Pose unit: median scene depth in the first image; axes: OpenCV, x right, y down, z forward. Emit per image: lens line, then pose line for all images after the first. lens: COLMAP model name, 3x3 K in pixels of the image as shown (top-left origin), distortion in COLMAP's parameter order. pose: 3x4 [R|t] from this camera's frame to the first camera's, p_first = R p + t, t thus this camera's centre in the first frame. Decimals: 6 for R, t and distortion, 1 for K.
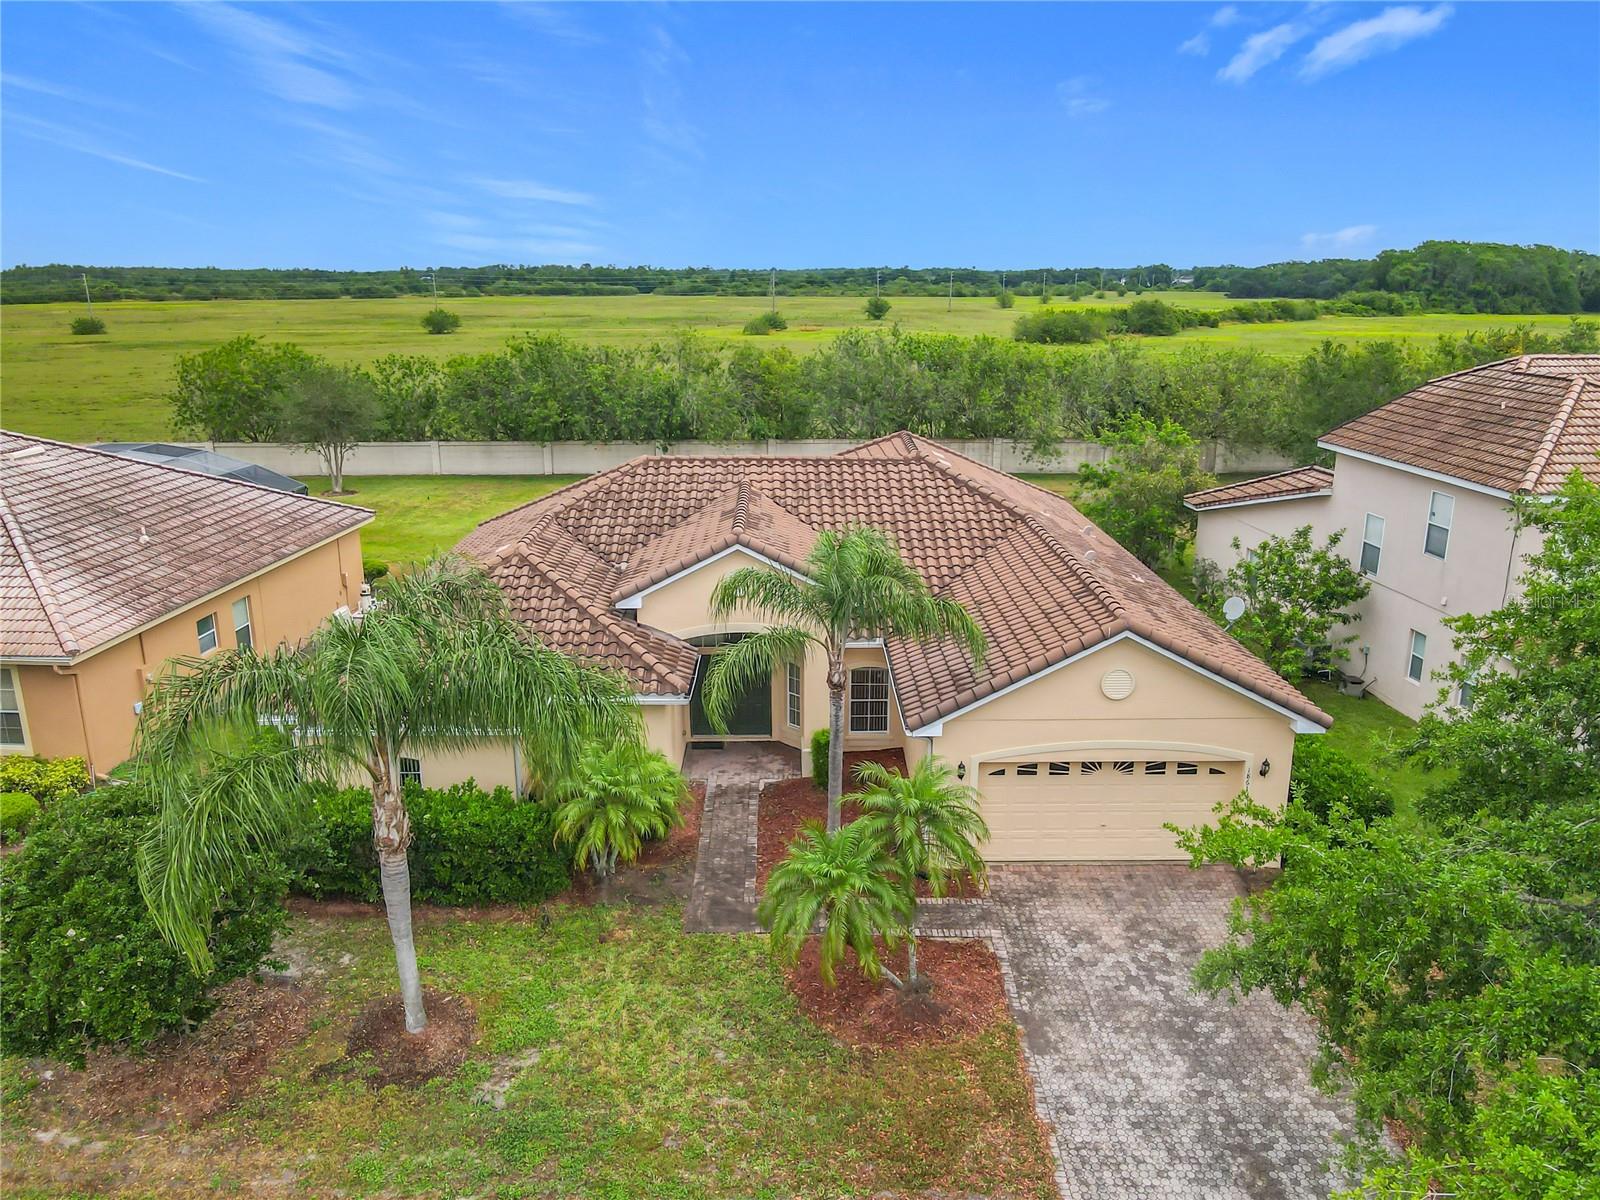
lens RADIAL K [[1178.5, 0, 795.0], [0, 1178.5, 613.0], [0, 0, 1]] dist [-0.018455, 0.010480]
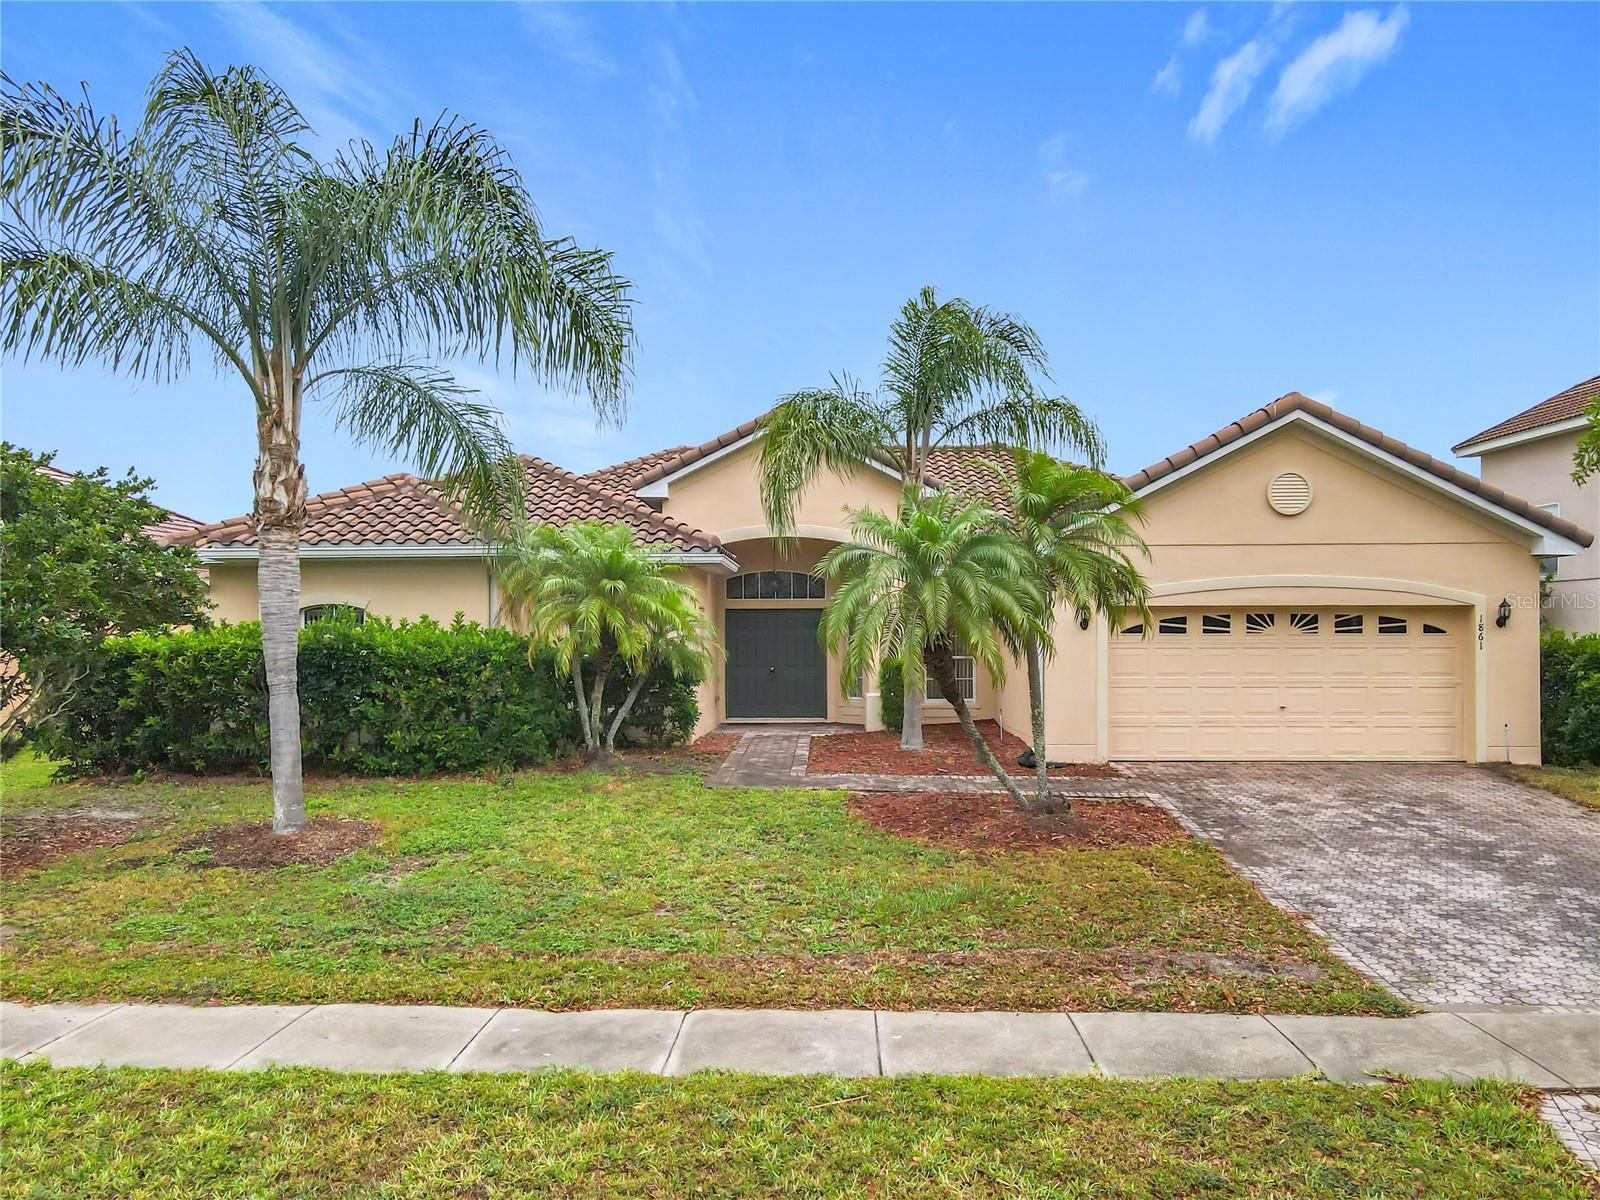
lens RADIAL K [[1178.2, 0, 811.1], [0, 1178.2, 640.4], [0, 0, 1]] dist [0.007132, 0.011492]
pose [[0.999620, 0.000647, -0.027559, -0.011598], [-0.008178, 0.961681, -0.274049, 0.381911], [0.026326, 0.274170, 0.961321, 0.307977]]
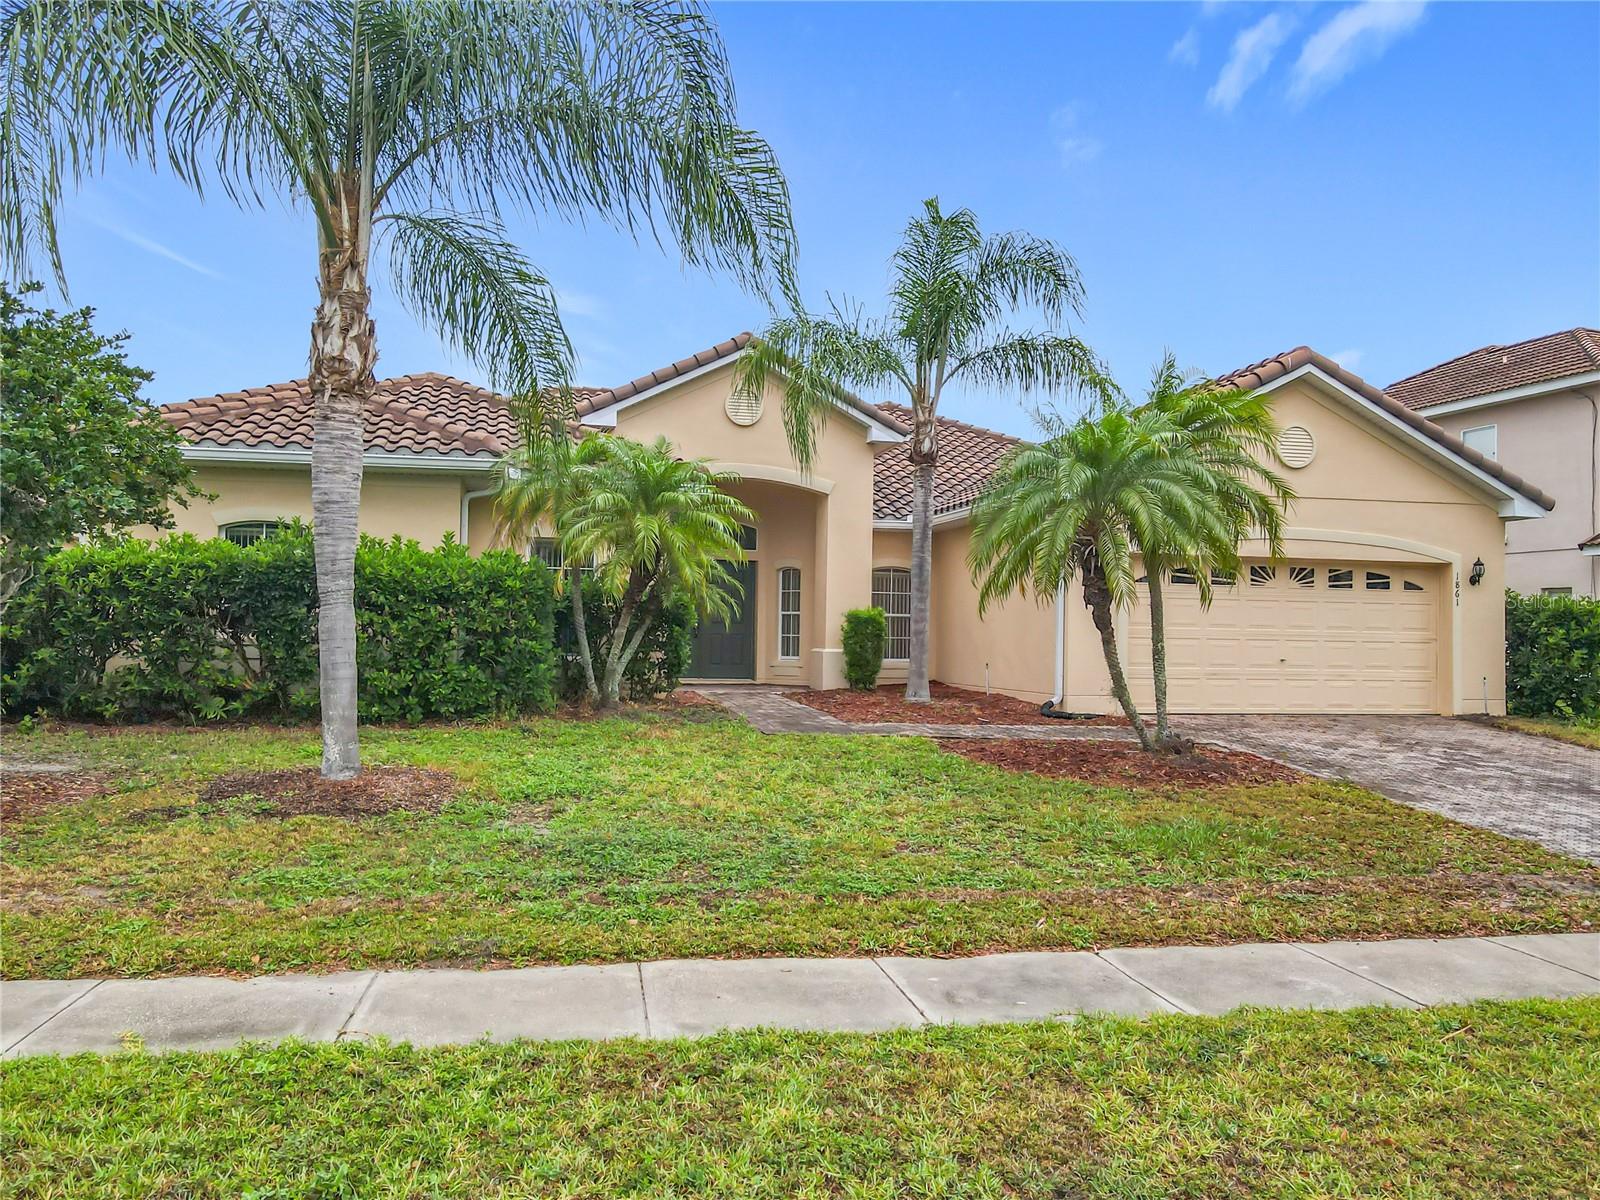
lens RADIAL K [[1202.1, 0, 788.0], [0, 1202.1, 600.7], [0, 0, 1]] dist [0.005015, 0.008071]
pose [[0.979553, 0.024110, 0.199738, -0.210980], [0.037486, 0.953536, -0.298938, 0.397114], [-0.197665, 0.300313, 0.933135, 0.391442]]
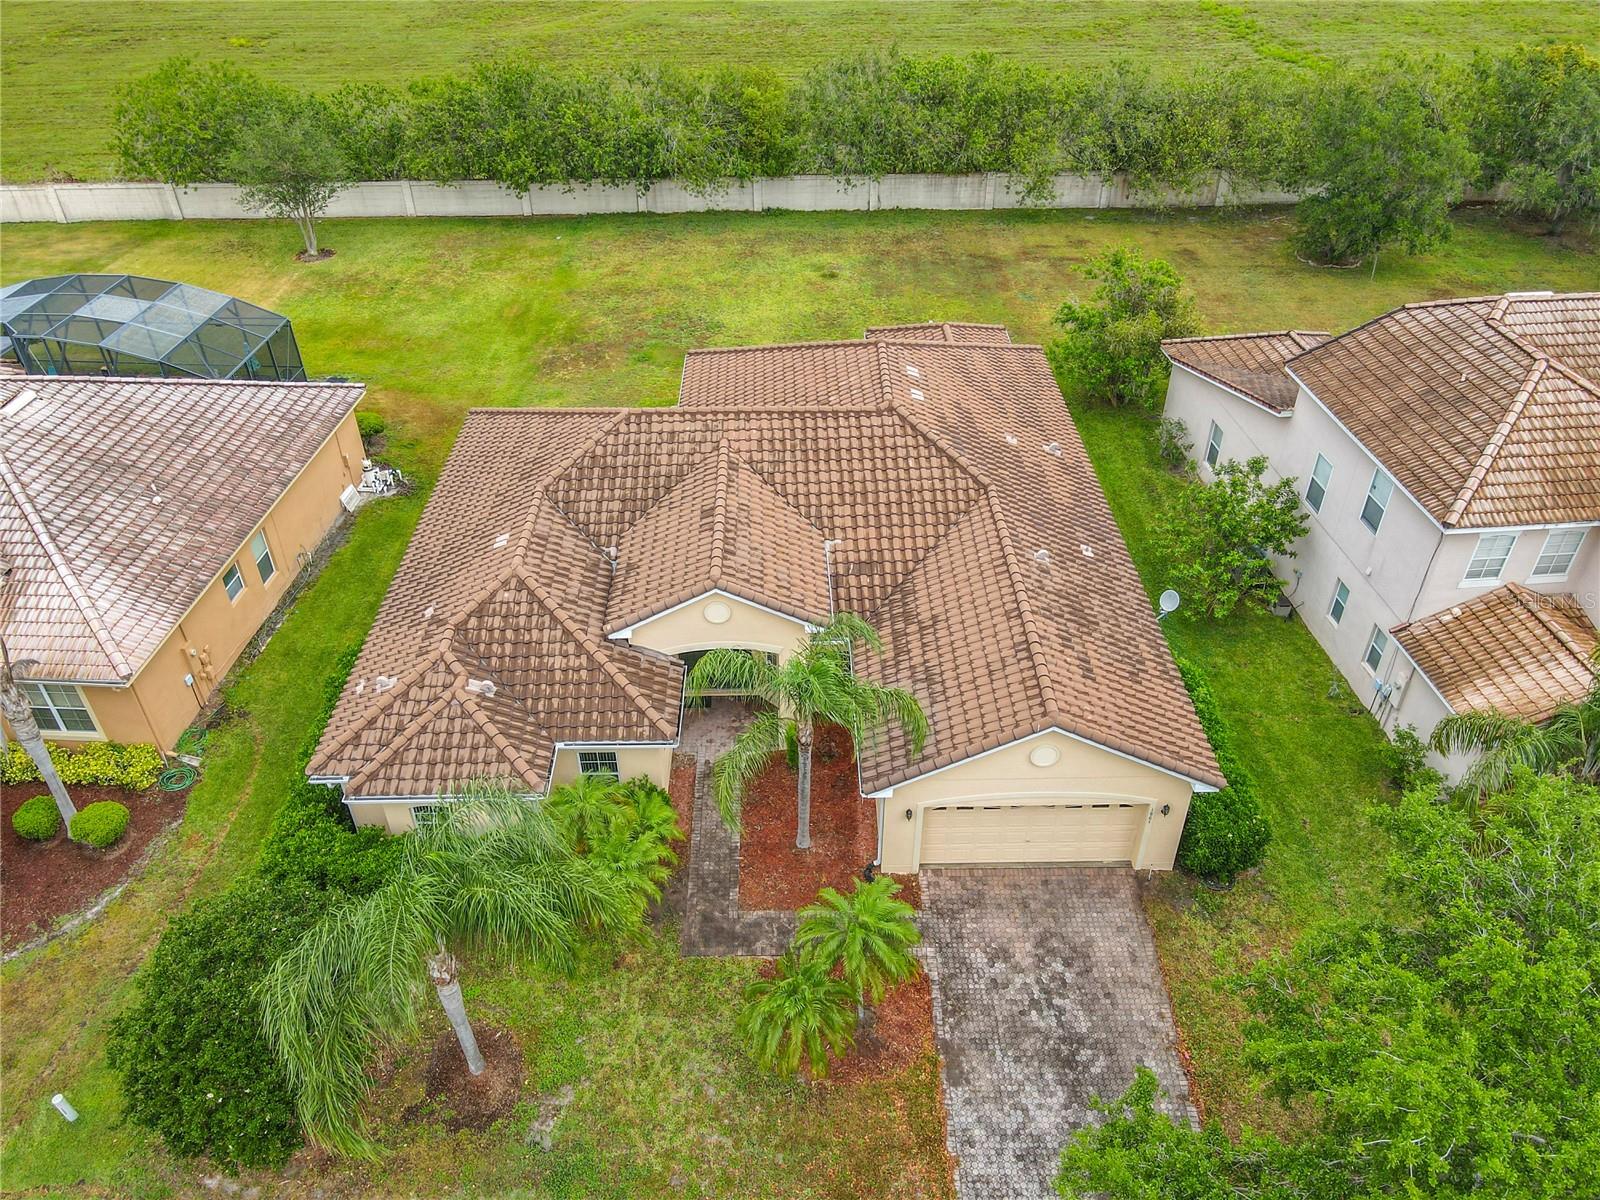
lens RADIAL K [[1151.2, 0, 797.3], [0, 1151.2, 601.2], [0, 0, 1]] dist [0.003888, 0.007489]
pose [[0.999958, -0.009117, -0.000042, 0.033099], [0.008531, 0.934109, 0.356887, -0.520470], [-0.003215, -0.356872, 0.934148, -0.009082]]
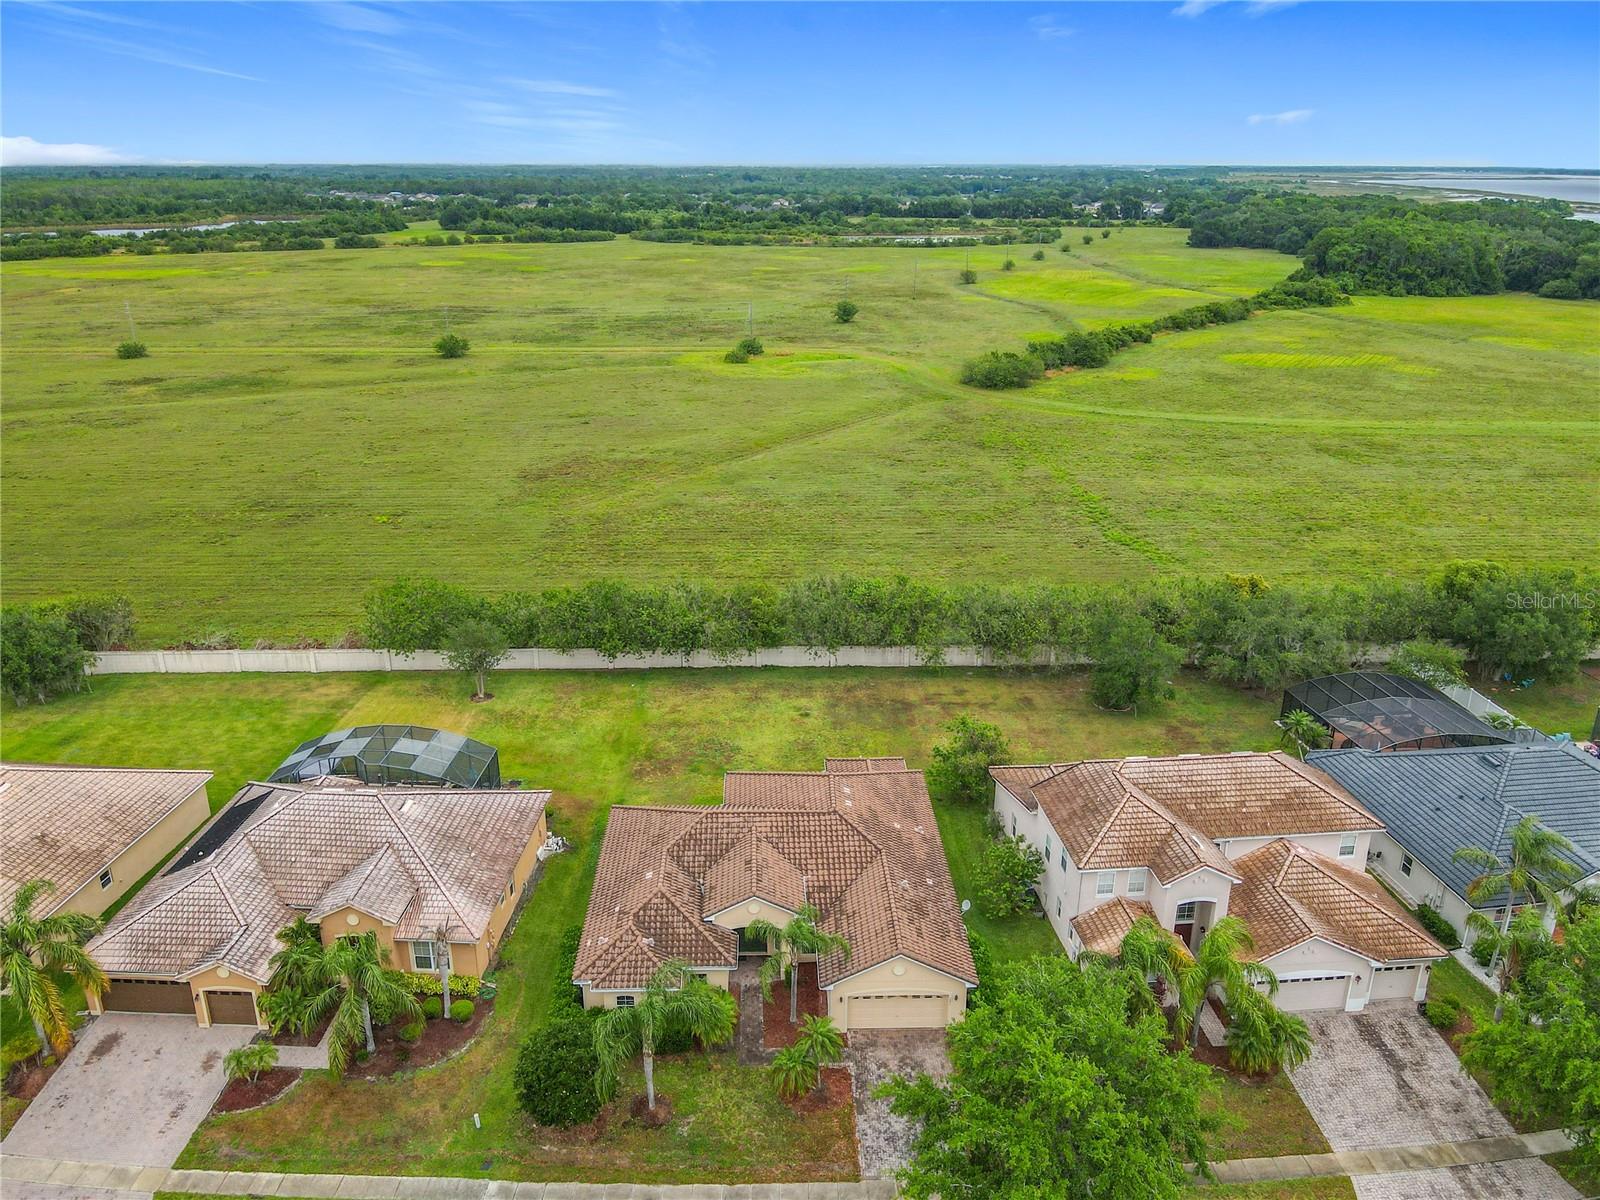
lens RADIAL K [[1178.5, 0, 795.0], [0, 1178.5, 613.0], [0, 0, 1]] dist [-0.018455, 0.010480]
pose [[0.999763, -0.001538, 0.021731, -0.019900], [-0.000134, 0.997053, 0.076717, -1.008488], [-0.021785, -0.076702, 0.996816, -1.686998]]
